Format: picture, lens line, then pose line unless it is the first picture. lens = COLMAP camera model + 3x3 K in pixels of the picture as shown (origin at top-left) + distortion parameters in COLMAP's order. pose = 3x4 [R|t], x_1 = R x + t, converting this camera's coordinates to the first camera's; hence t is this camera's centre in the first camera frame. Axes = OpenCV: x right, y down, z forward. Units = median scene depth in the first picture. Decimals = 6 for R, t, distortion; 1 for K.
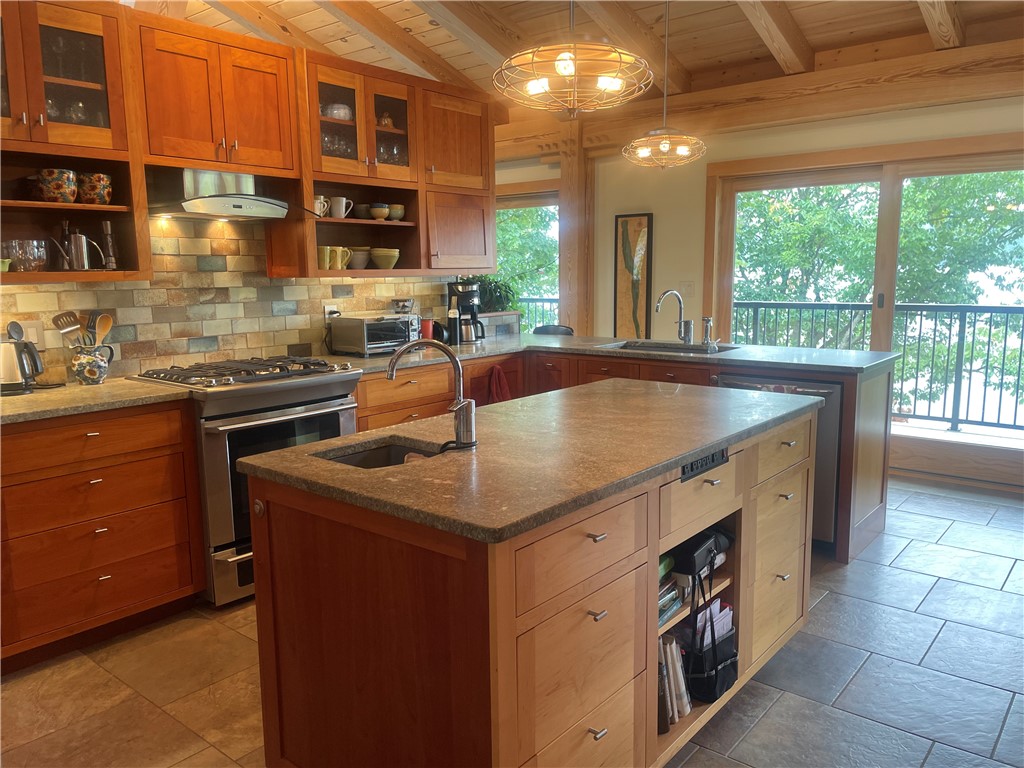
lens RADIAL K [[775.0, 0, 513.1], [0, 775.0, 389.5], [0, 0, 1]] dist [0.092792, -0.122208]
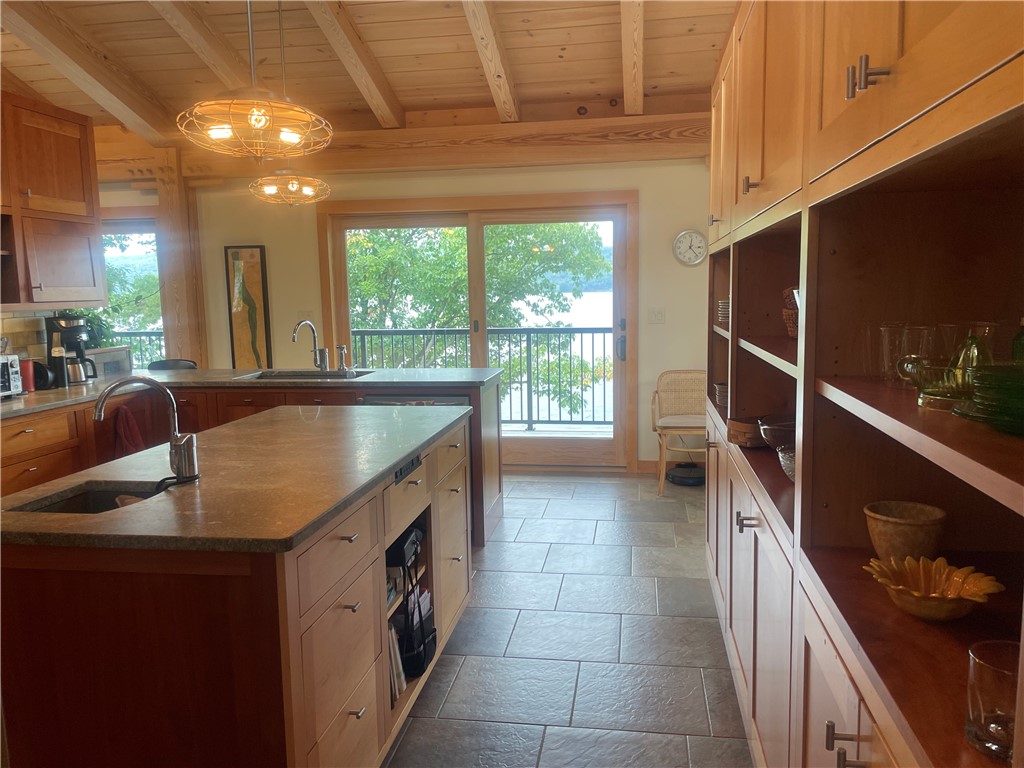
lens RADIAL K [[775.0, 0, 513.1], [0, 775.0, 389.5], [0, 0, 1]] dist [0.092792, -0.122208]
pose [[0.861850, -0.070125, 0.502292, -0.091632], [0.088351, 0.996010, -0.012542, 0.002896], [-0.499408, 0.055187, 0.864607, -0.044882]]
